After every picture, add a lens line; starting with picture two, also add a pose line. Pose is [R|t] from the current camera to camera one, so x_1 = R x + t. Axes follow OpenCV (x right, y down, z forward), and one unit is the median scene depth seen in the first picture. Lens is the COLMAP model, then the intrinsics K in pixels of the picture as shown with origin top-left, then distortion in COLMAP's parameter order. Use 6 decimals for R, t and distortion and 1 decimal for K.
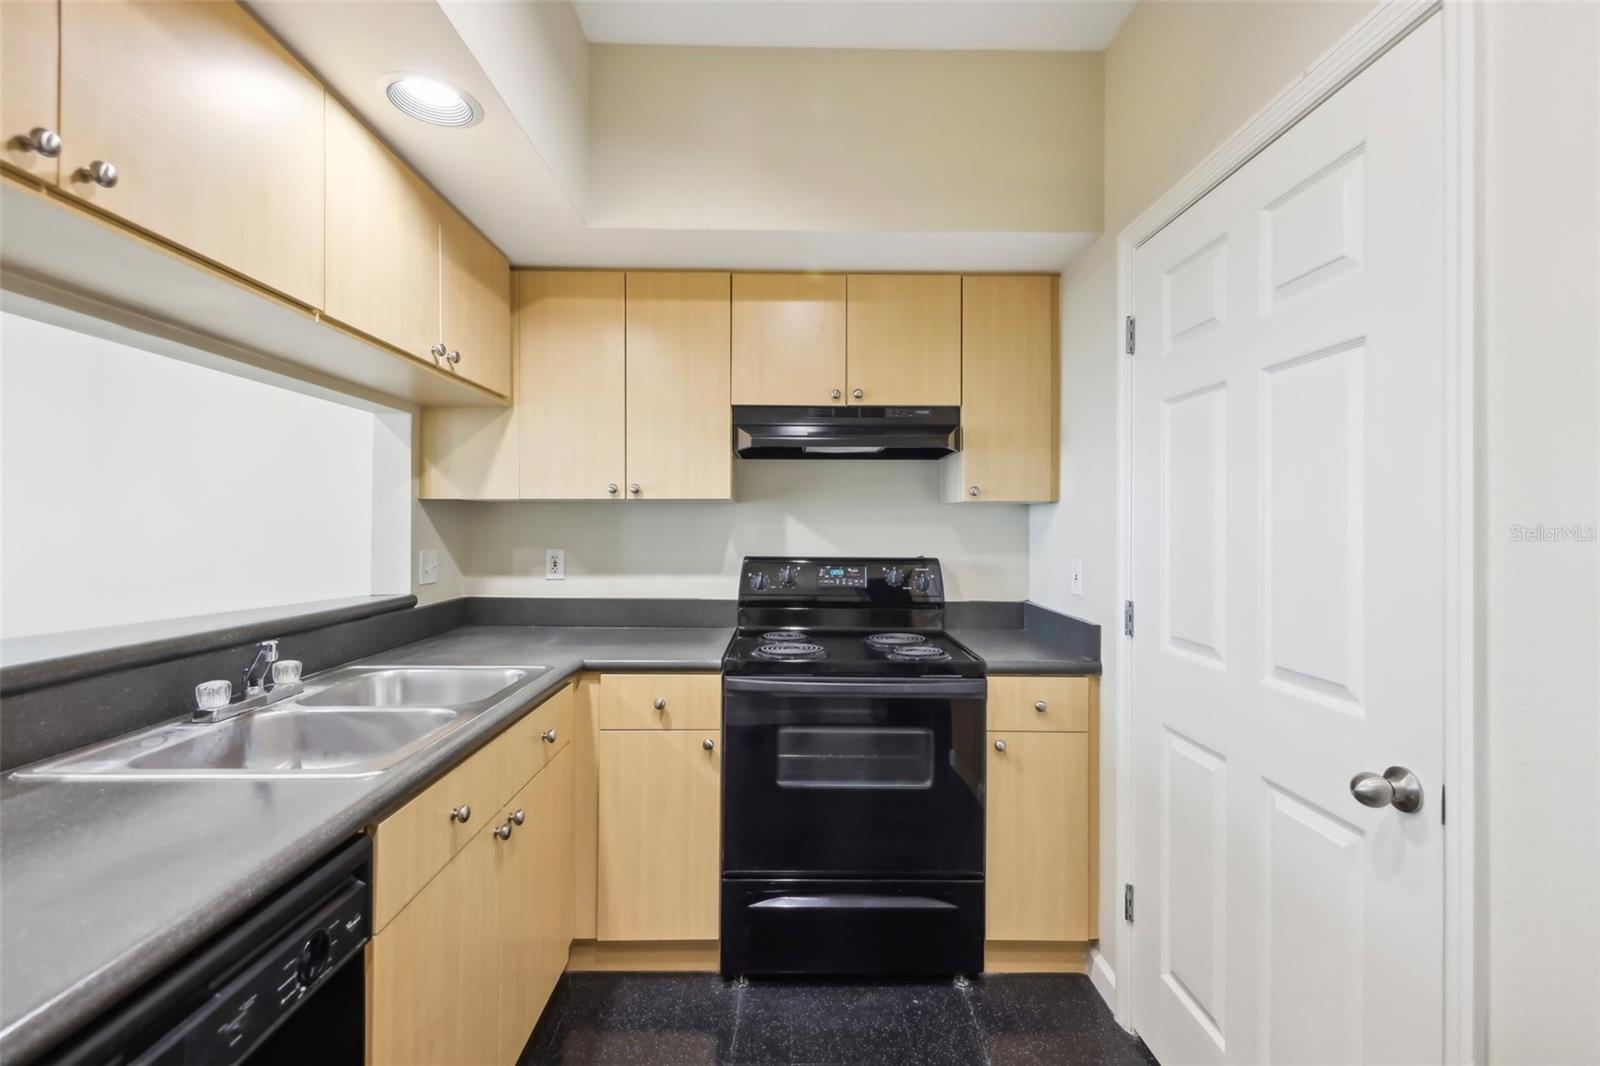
lens RADIAL K [[696.8, 0, 800.3], [0, 696.8, 524.1], [0, 0, 1]] dist [0.020256, -0.006702]
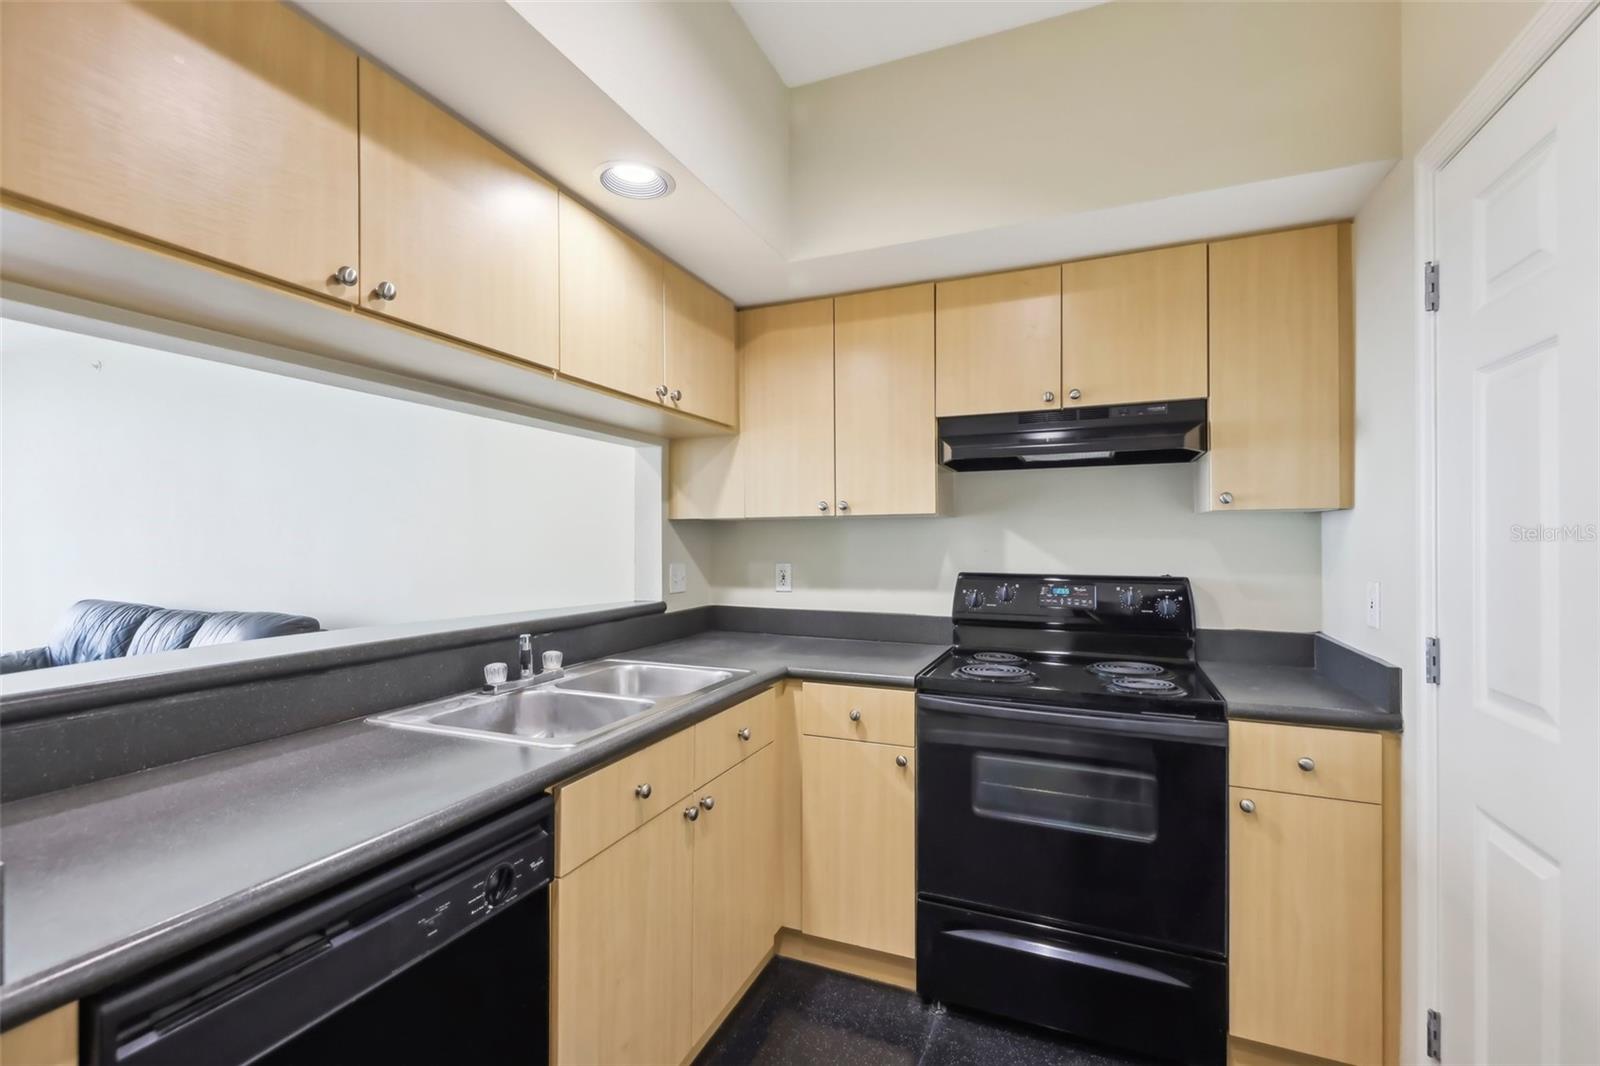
lens RADIAL K [[702.0, 0, 799.4], [0, 702.0, 539.8], [0, 0, 1]] dist [0.021645, -0.007833]
pose [[0.916939, -0.006104, -0.398981, 0.136266], [0.006807, 0.999977, 0.000345, -0.001048], [0.398969, -0.003032, 0.916959, 0.021273]]
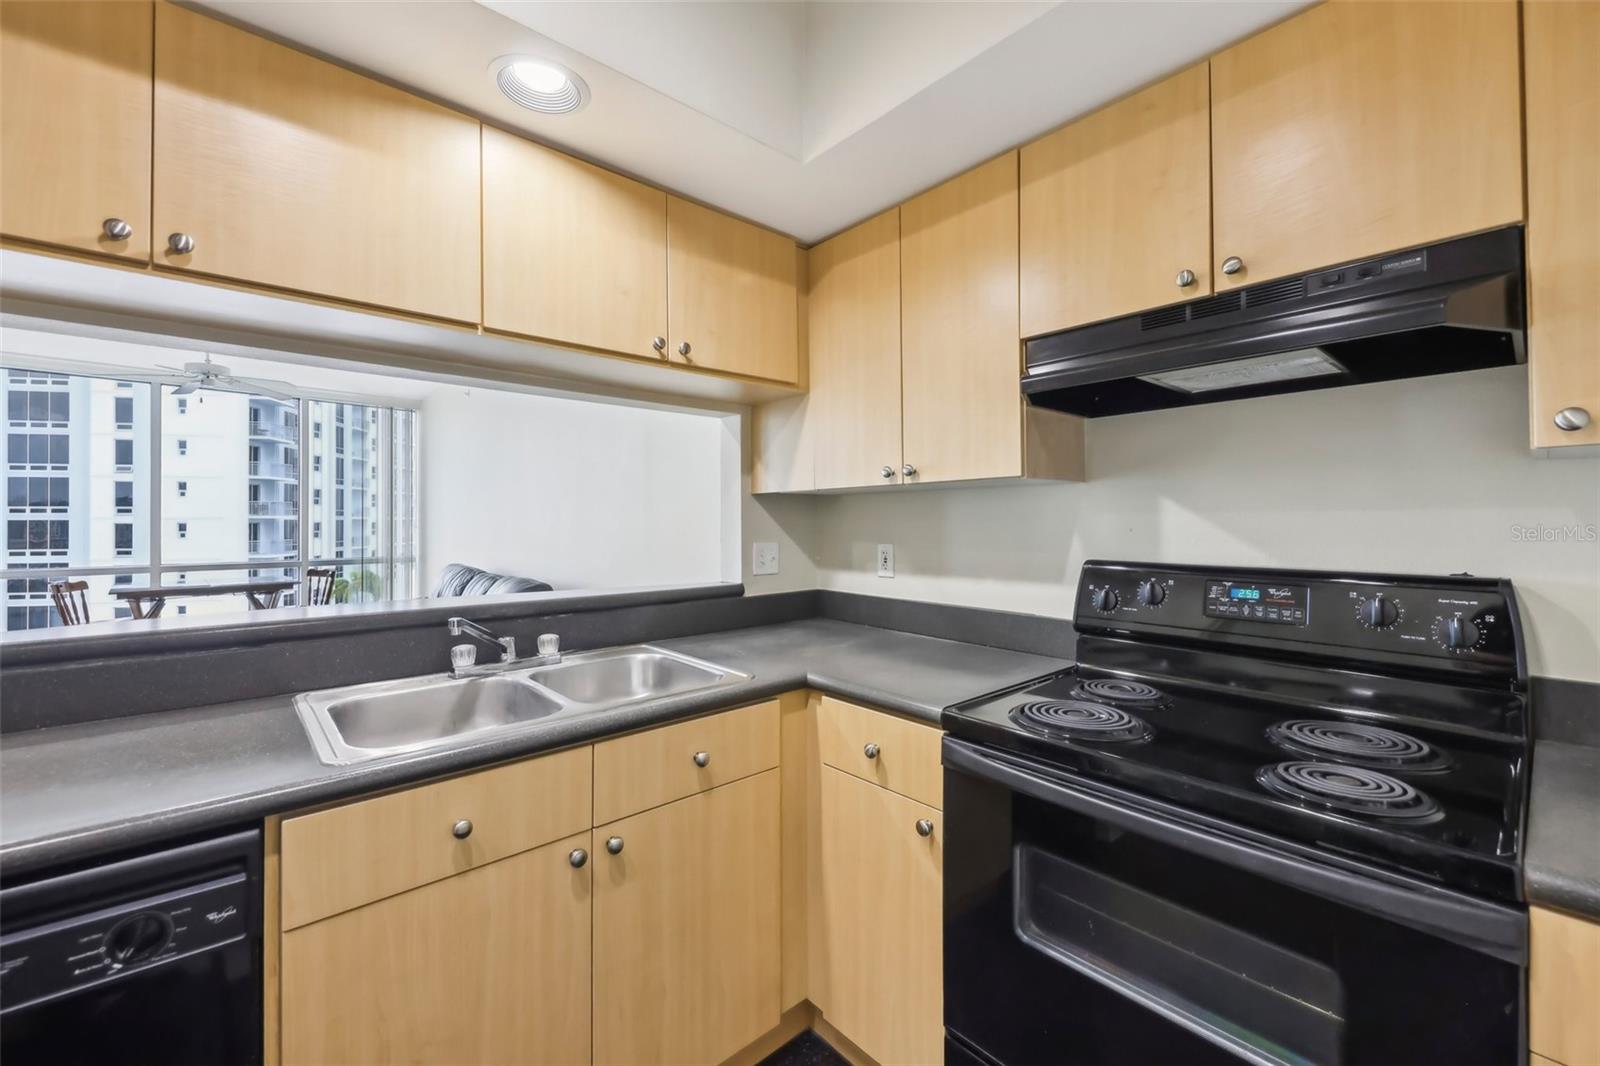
lens RADIAL K [[639.6, 0, 799.3], [0, 639.6, 520.9], [0, 0, 1]] dist [0.001870, -0.003051]
pose [[0.650198, -0.008530, -0.759717, 0.273857], [0.009050, 0.999953, -0.003481, 0.009938], [0.759711, -0.004612, 0.650244, 0.487080]]
